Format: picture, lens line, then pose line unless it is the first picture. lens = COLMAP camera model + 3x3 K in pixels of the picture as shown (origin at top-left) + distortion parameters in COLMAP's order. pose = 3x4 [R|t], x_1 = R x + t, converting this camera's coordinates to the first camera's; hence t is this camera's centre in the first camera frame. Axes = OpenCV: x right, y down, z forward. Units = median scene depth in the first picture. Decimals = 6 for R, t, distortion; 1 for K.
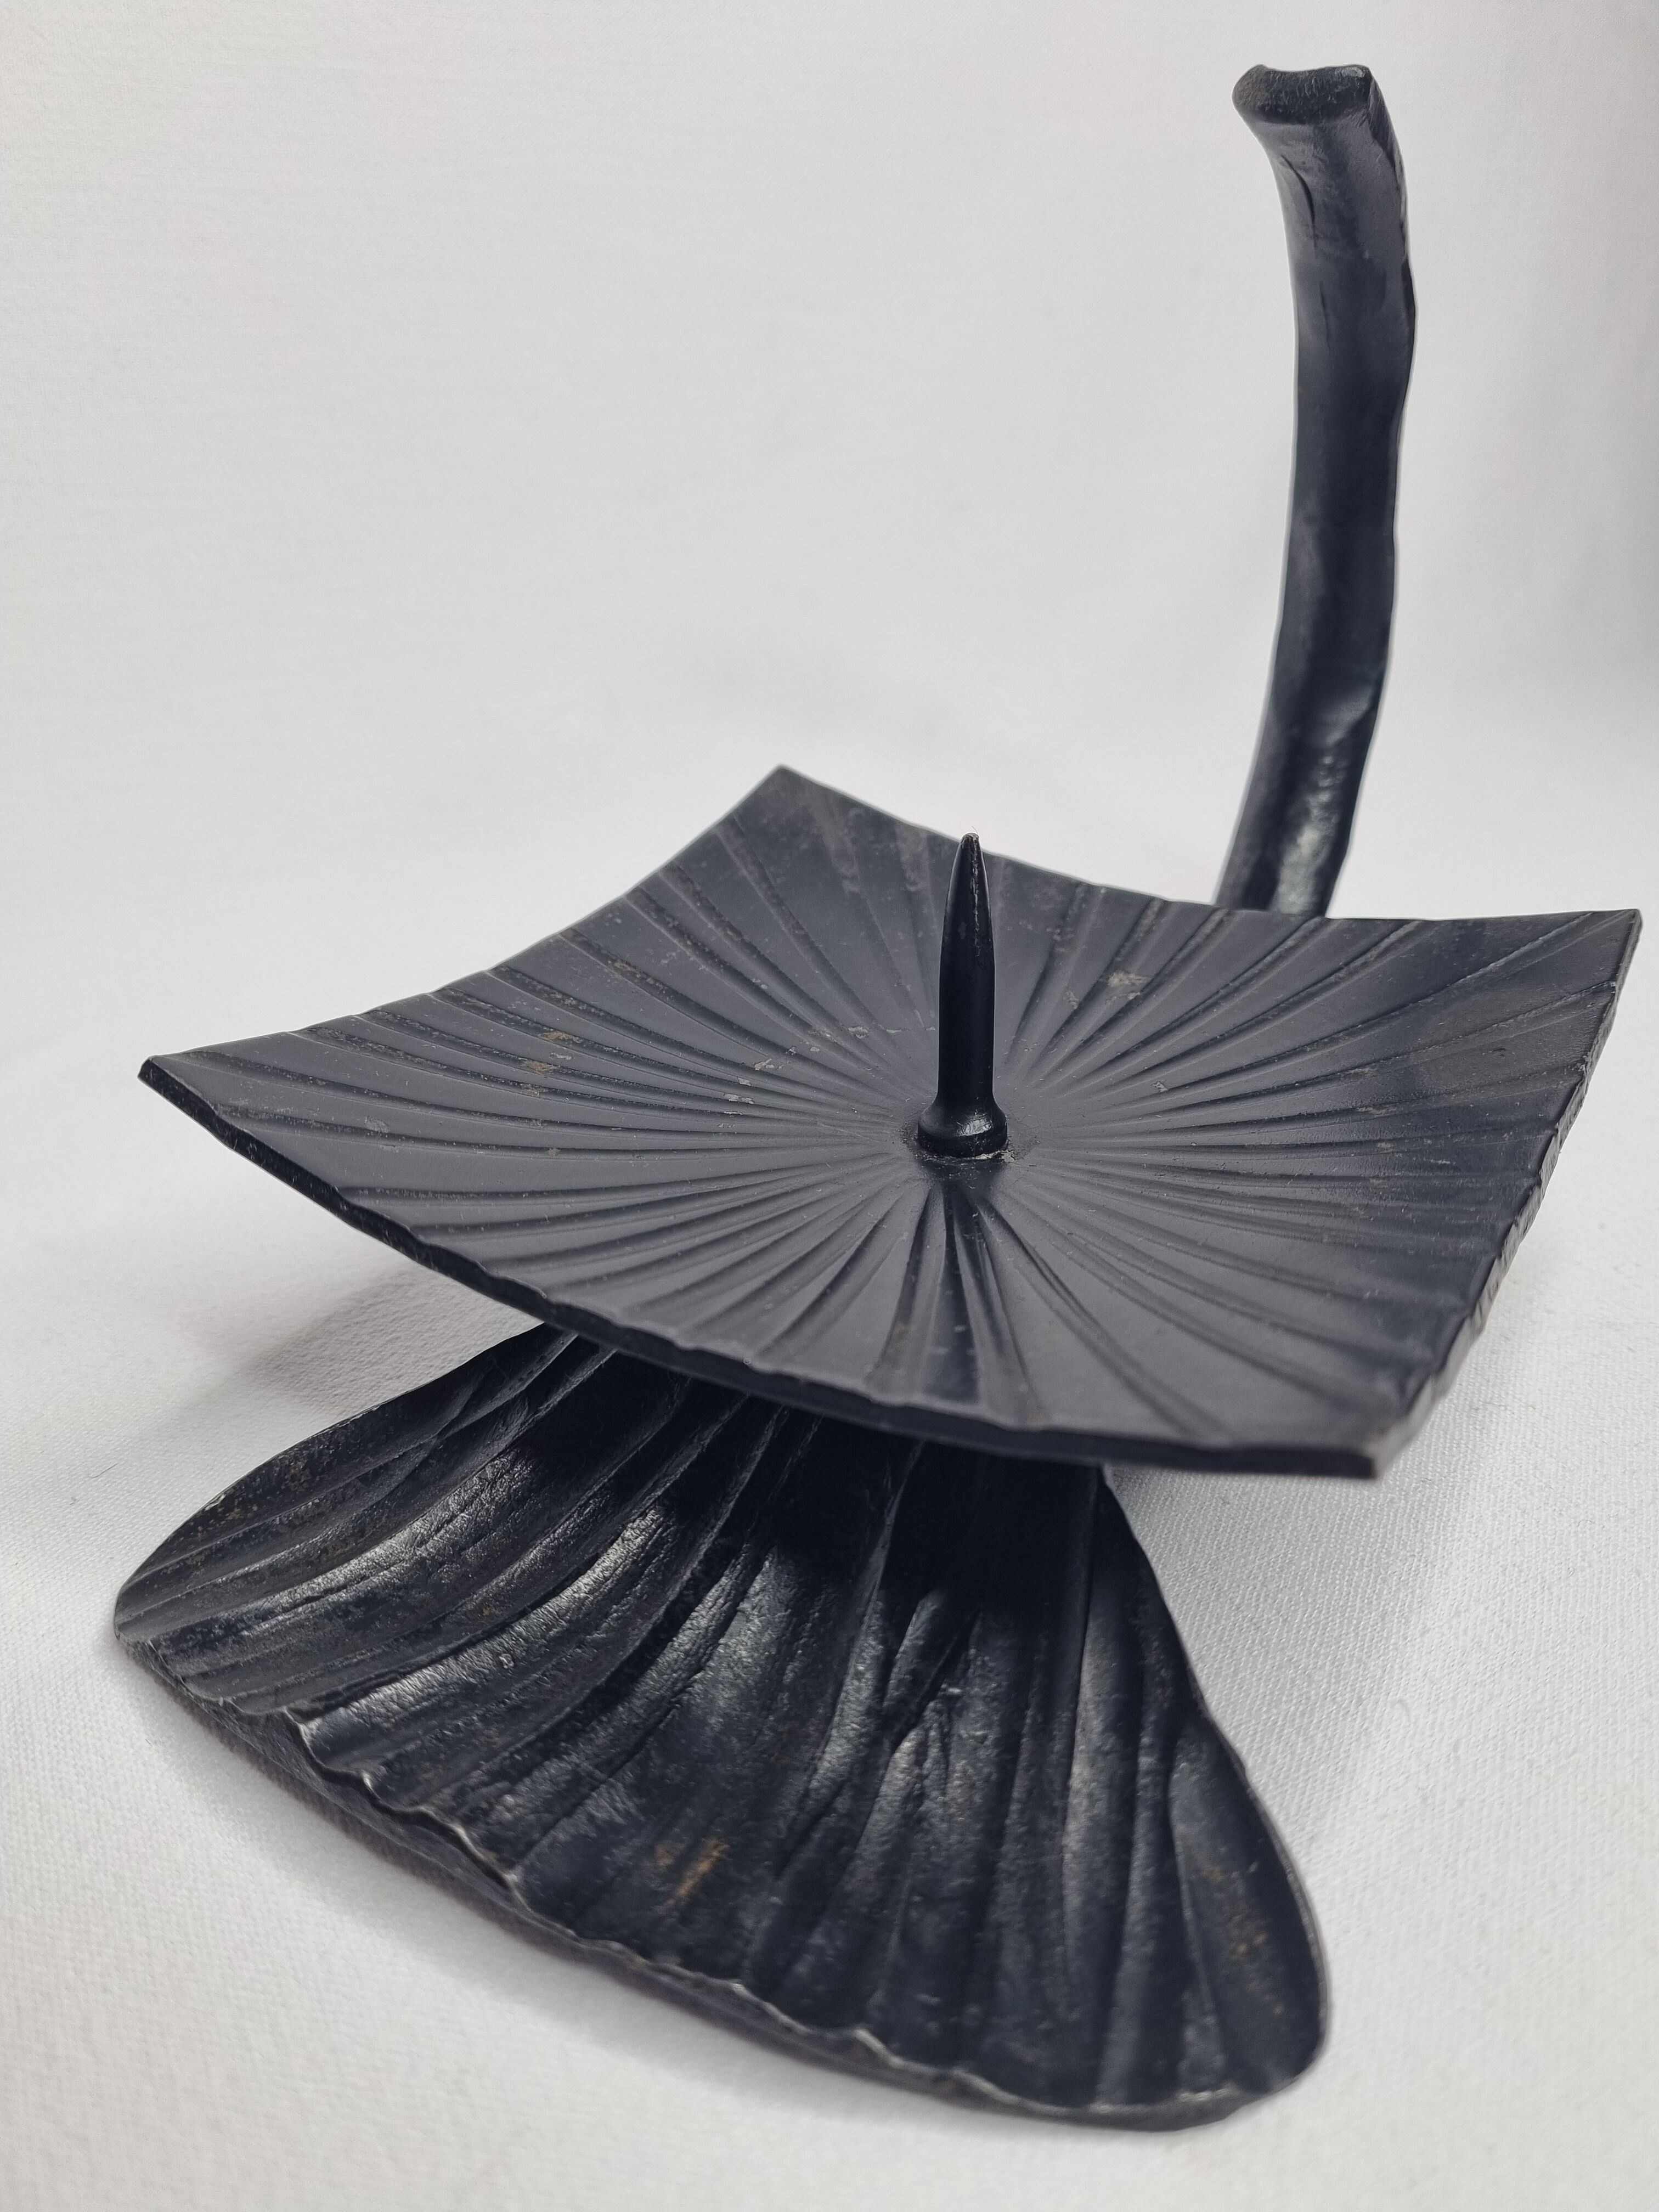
lens RADIAL K [[1747.6, 0, 839.2], [0, 1747.6, 1111.4], [0, 0, 1]] dist [0.008358, 0.005016]
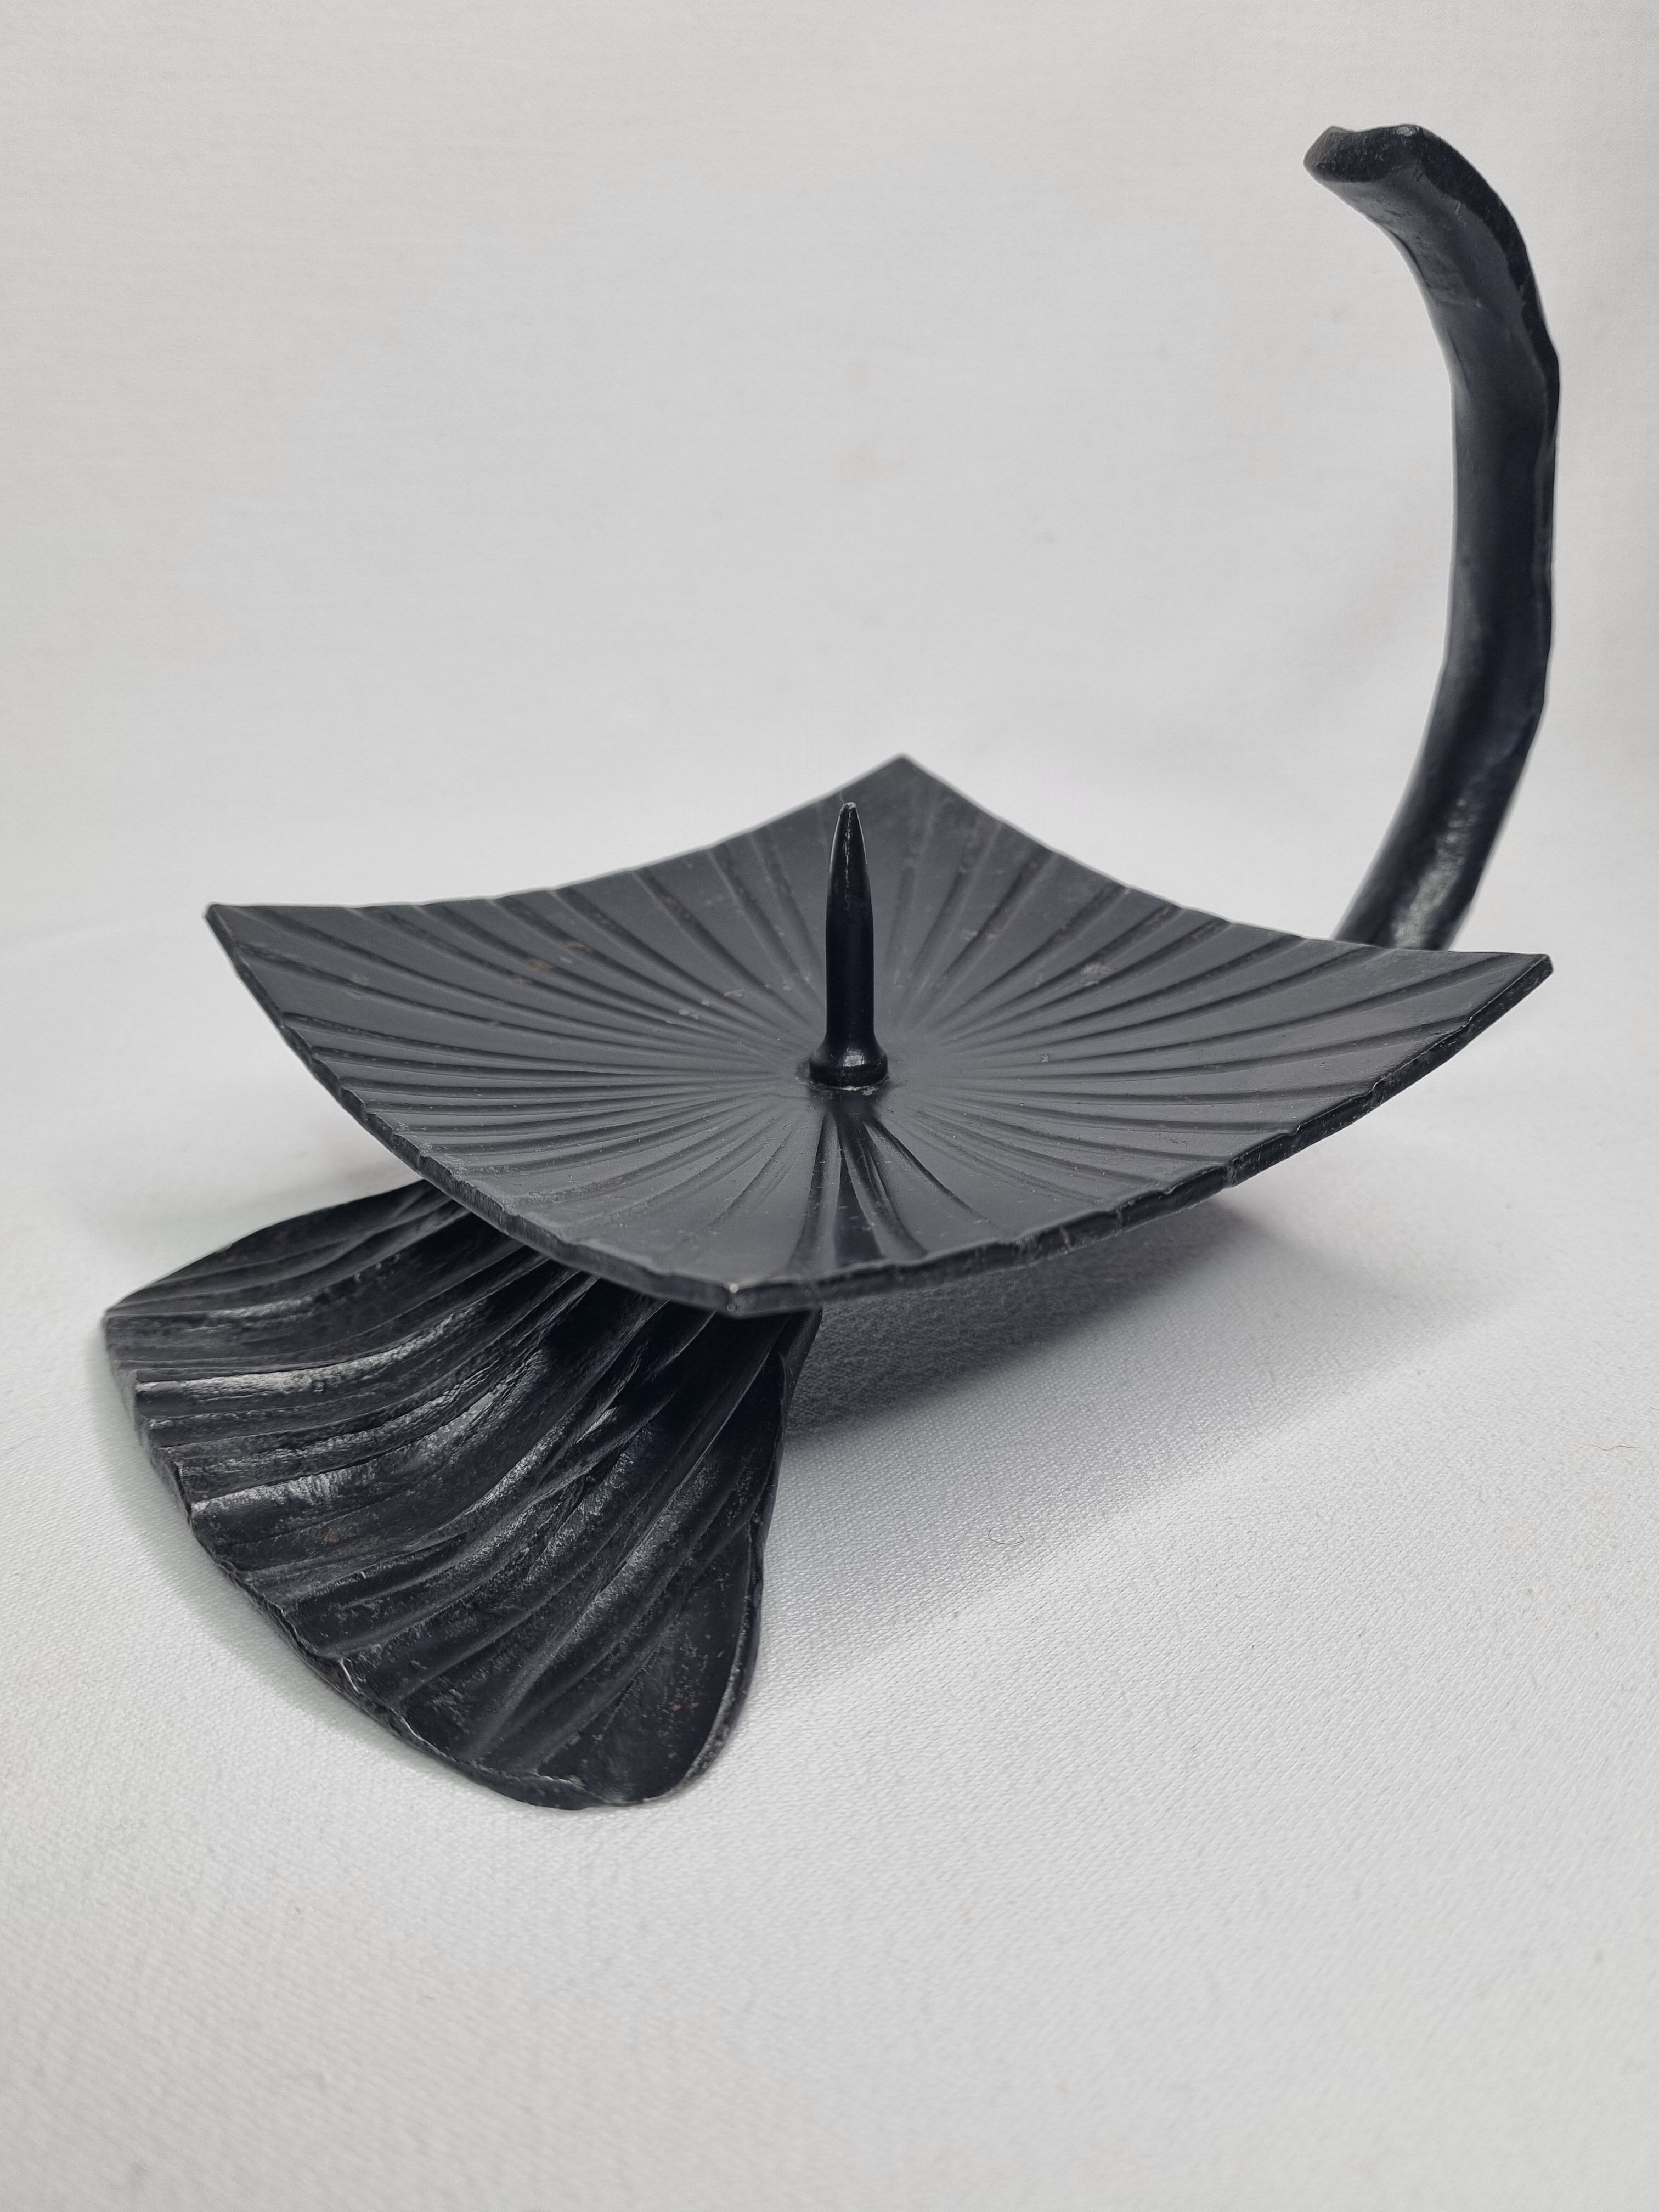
lens RADIAL K [[1747.6, 0, 839.2], [0, 1747.6, 1111.4], [0, 0, 1]] dist [0.008358, 0.005016]
pose [[0.926974, 0.156759, -0.340802, 0.452191], [-0.162230, 0.986673, 0.012579, 0.026629], [0.338232, 0.043628, 0.940051, -0.074316]]
